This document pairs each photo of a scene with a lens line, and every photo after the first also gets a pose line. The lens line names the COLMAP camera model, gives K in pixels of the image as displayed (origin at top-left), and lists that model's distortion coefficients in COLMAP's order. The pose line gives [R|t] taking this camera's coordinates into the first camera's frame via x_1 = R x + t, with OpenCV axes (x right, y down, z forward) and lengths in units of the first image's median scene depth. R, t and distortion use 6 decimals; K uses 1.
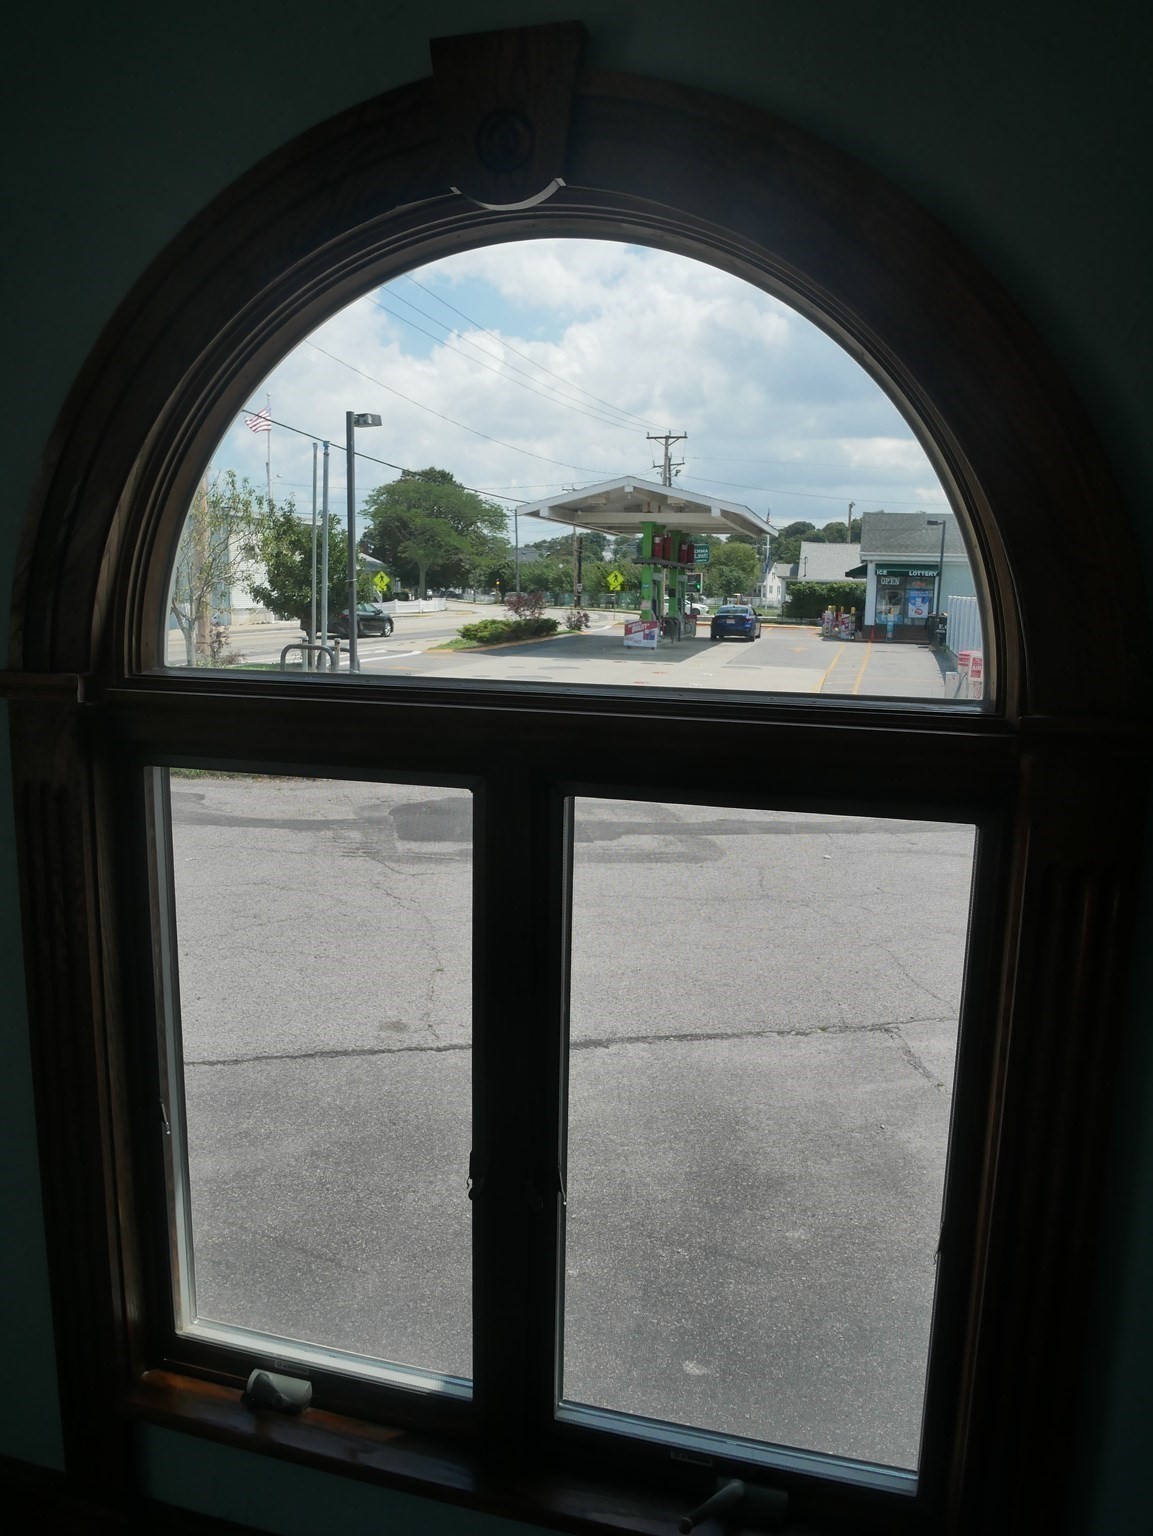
lens RADIAL K [[1092.8, 0, 576.5], [0, 1092.8, 768.0], [0, 0, 1]] dist [-0.090438, 0.048583]
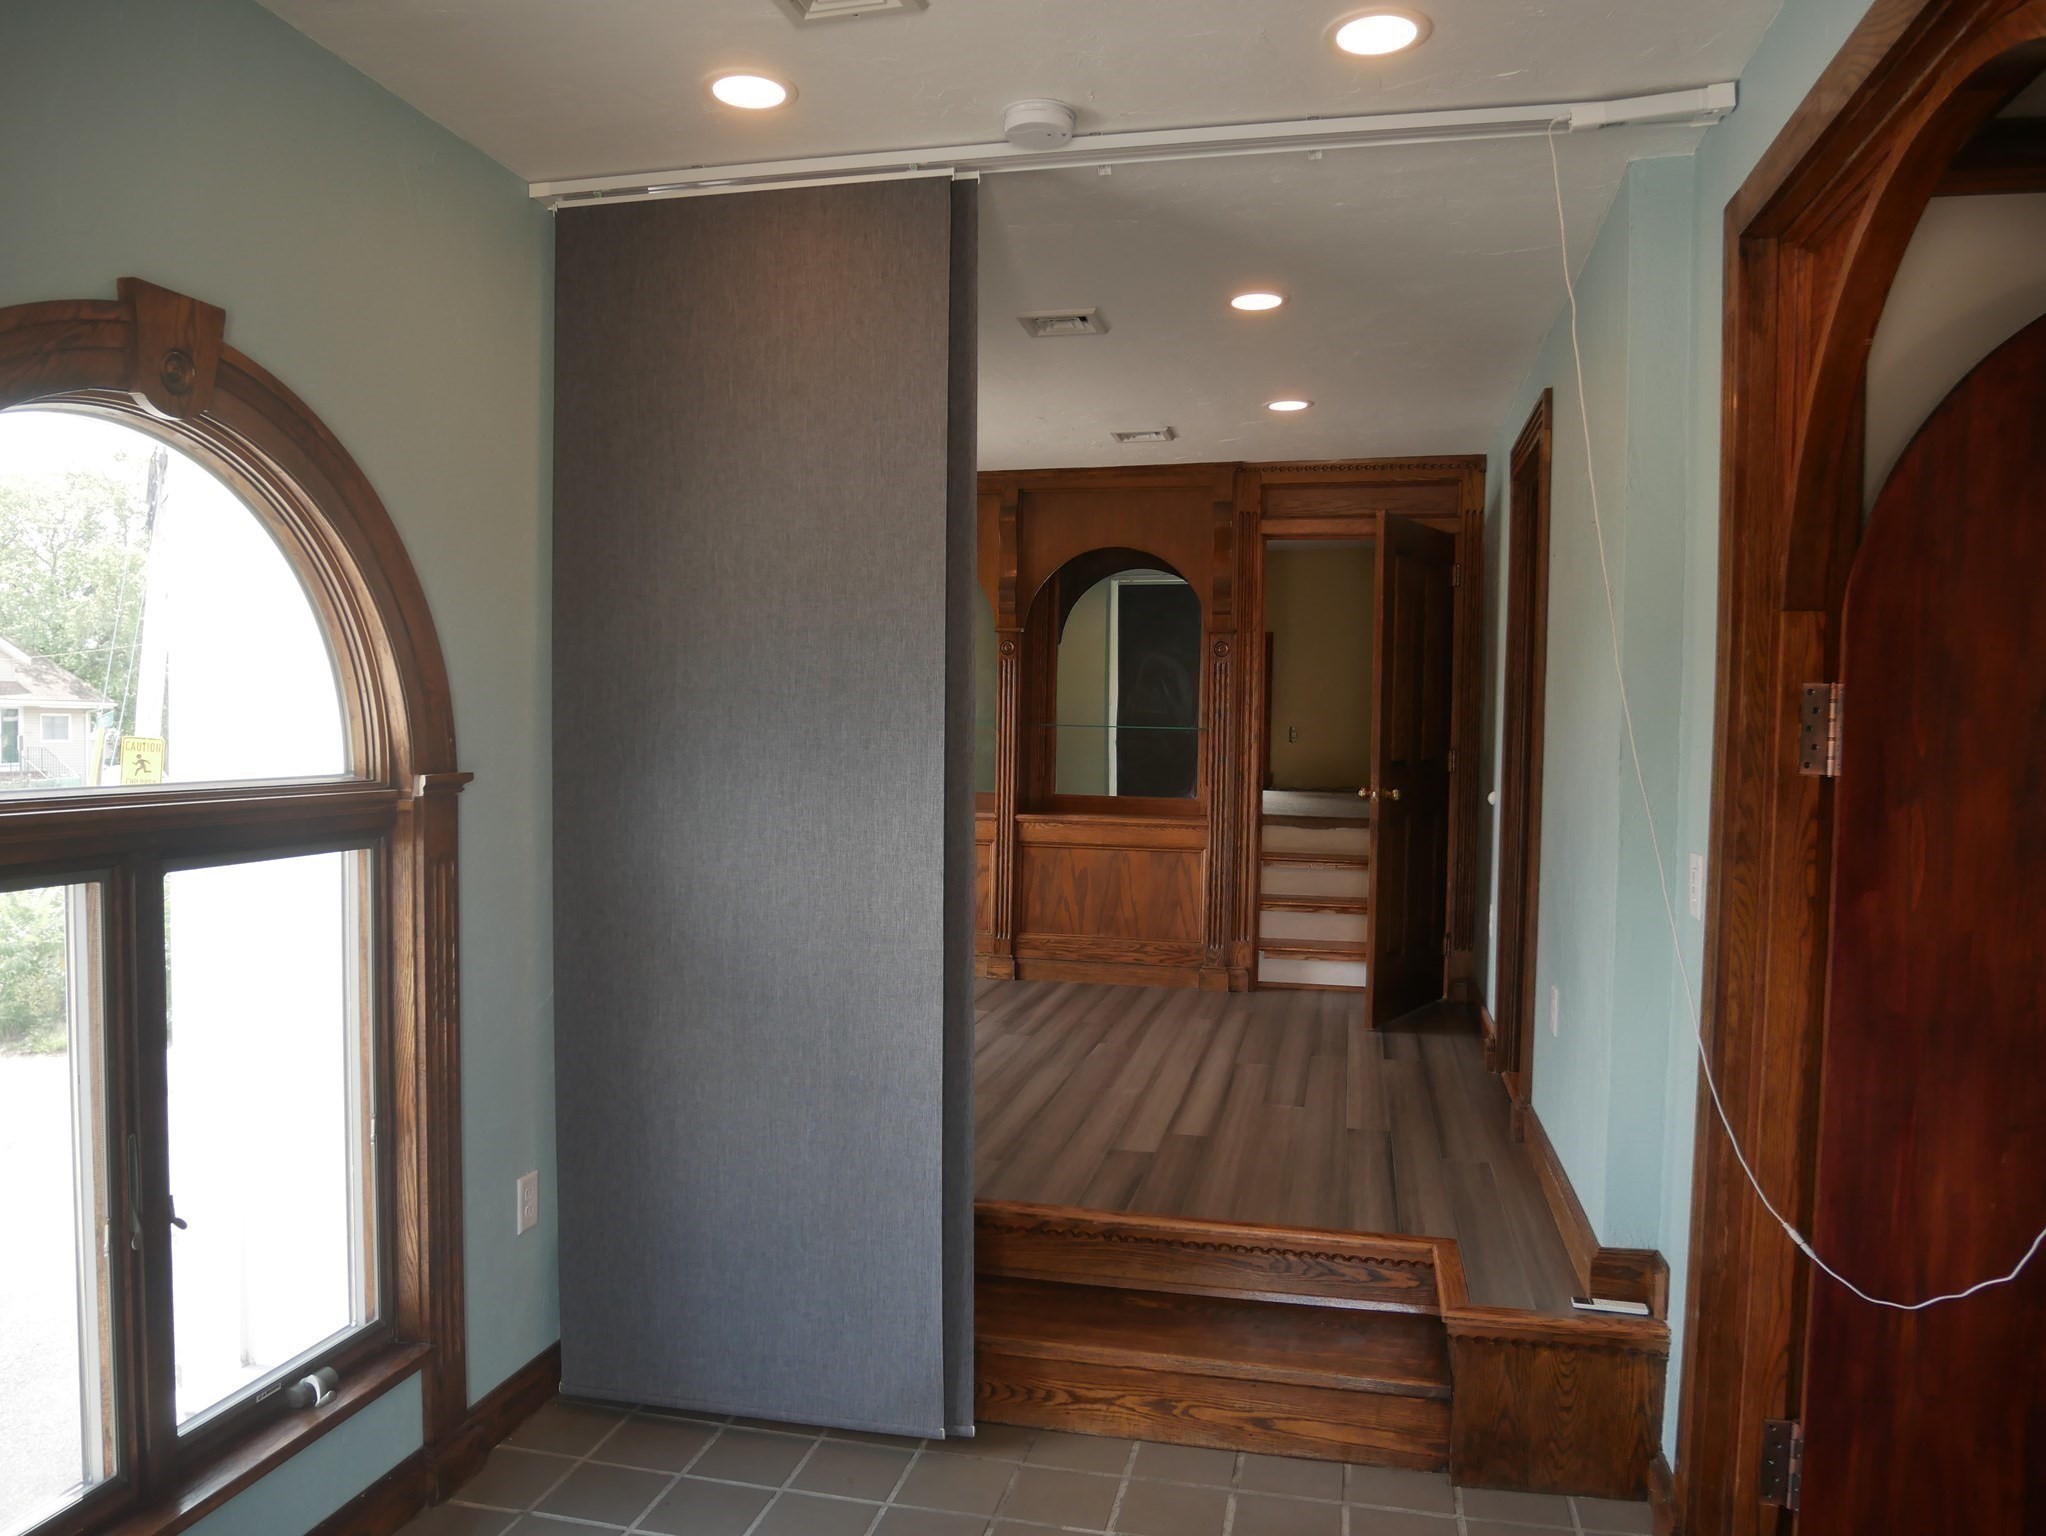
lens RADIAL K [[1455.7, 0, 1029.2], [0, 1455.7, 774.9], [0, 0, 1]] dist [-0.090438, 0.048583]
pose [[-0.052316, -0.056671, 0.997021, -0.685018], [0.133197, 0.989072, 0.063208, -0.024991], [-0.989708, 0.136108, -0.044196, 0.037460]]
